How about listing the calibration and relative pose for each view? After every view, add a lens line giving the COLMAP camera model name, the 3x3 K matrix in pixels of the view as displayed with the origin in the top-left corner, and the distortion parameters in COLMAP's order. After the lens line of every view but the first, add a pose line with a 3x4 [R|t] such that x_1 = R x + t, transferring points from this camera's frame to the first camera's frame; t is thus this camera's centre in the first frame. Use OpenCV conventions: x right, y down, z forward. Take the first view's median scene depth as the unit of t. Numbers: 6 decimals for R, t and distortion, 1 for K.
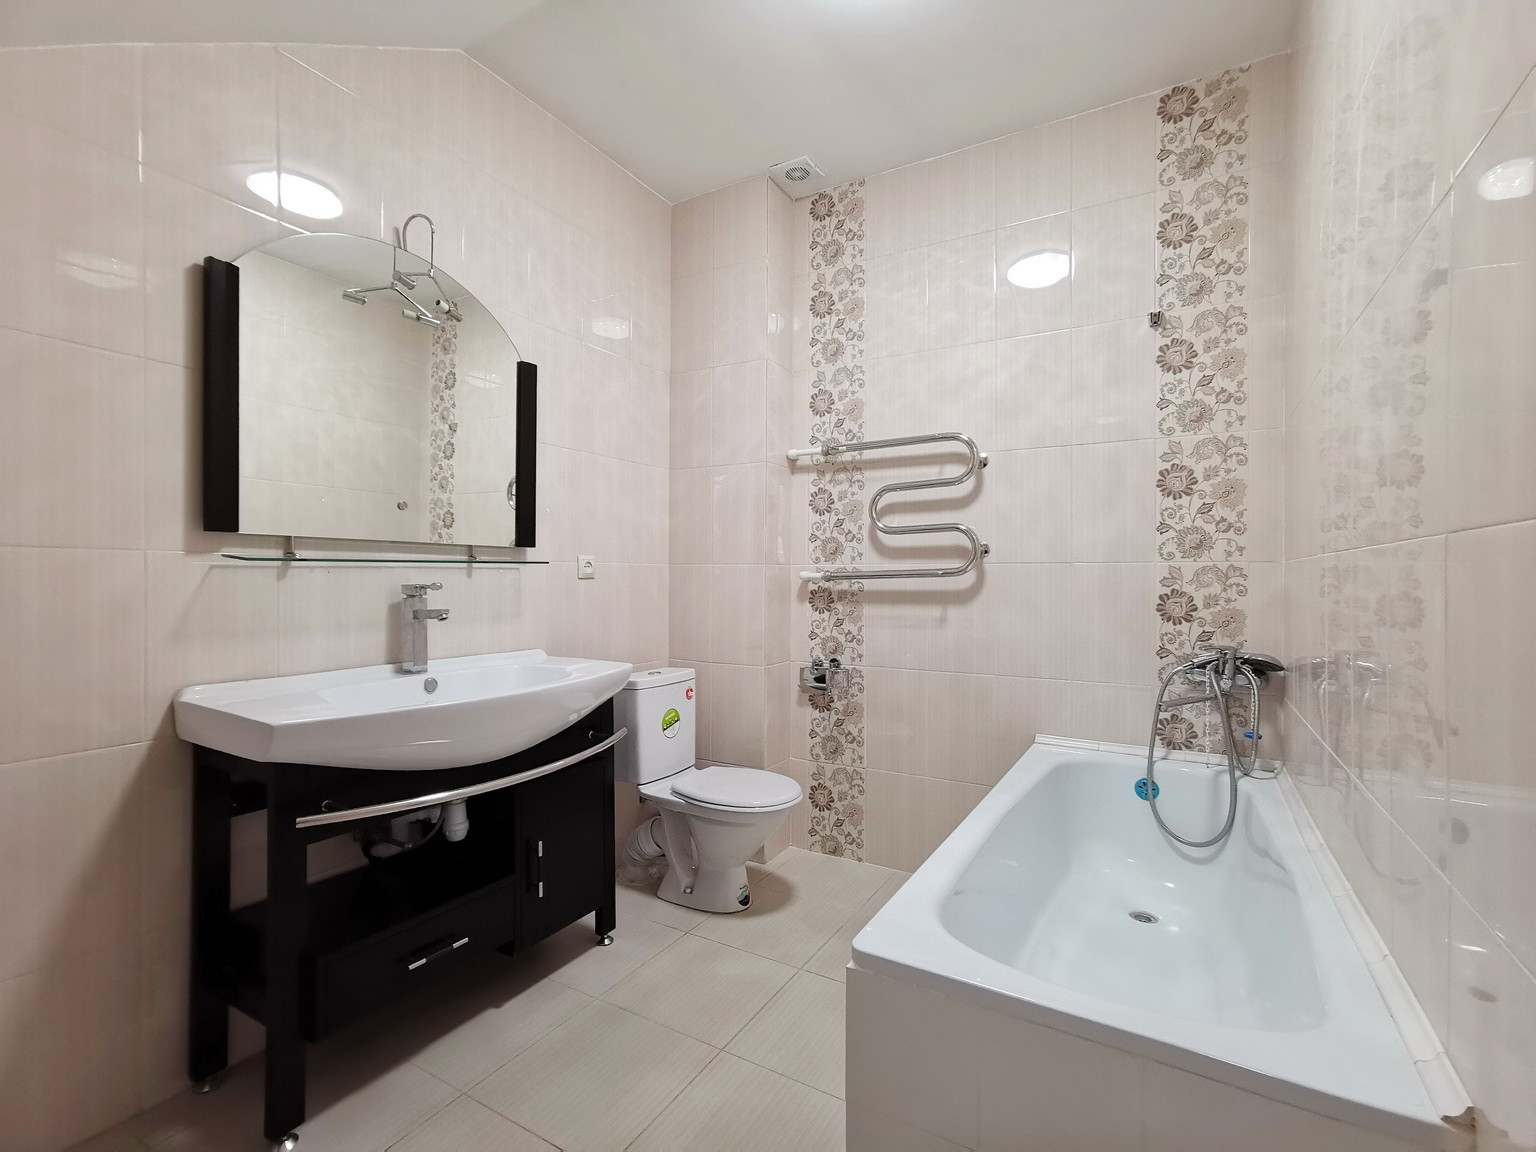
lens RADIAL K [[703.4, 0, 766.4], [0, 703.4, 573.9], [0, 0, 1]] dist [-0.005271, 0.008817]
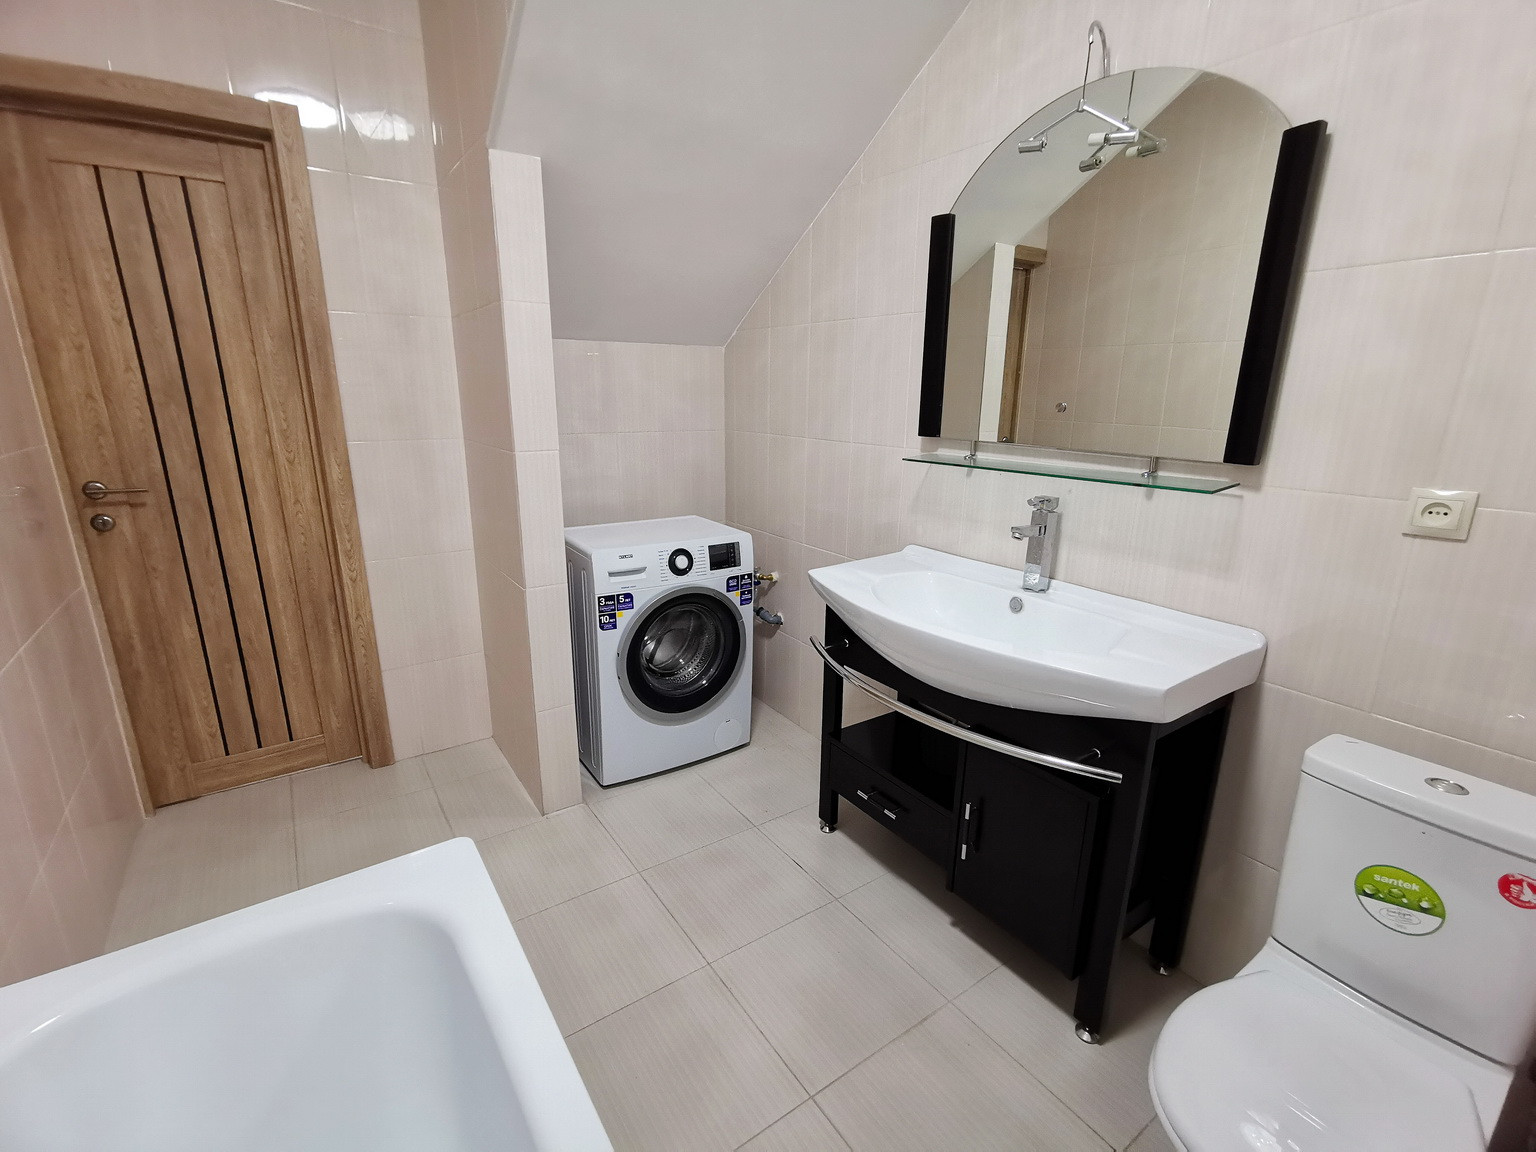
lens RADIAL K [[703.4, 0, 766.3], [0, 703.4, 579.9], [0, 0, 1]] dist [-0.005271, 0.008817]
pose [[-0.414087, 0.229111, -0.880931, 0.411593], [-0.014458, 0.966027, 0.258038, -0.094784], [0.910122, 0.119587, -0.396707, 0.898148]]
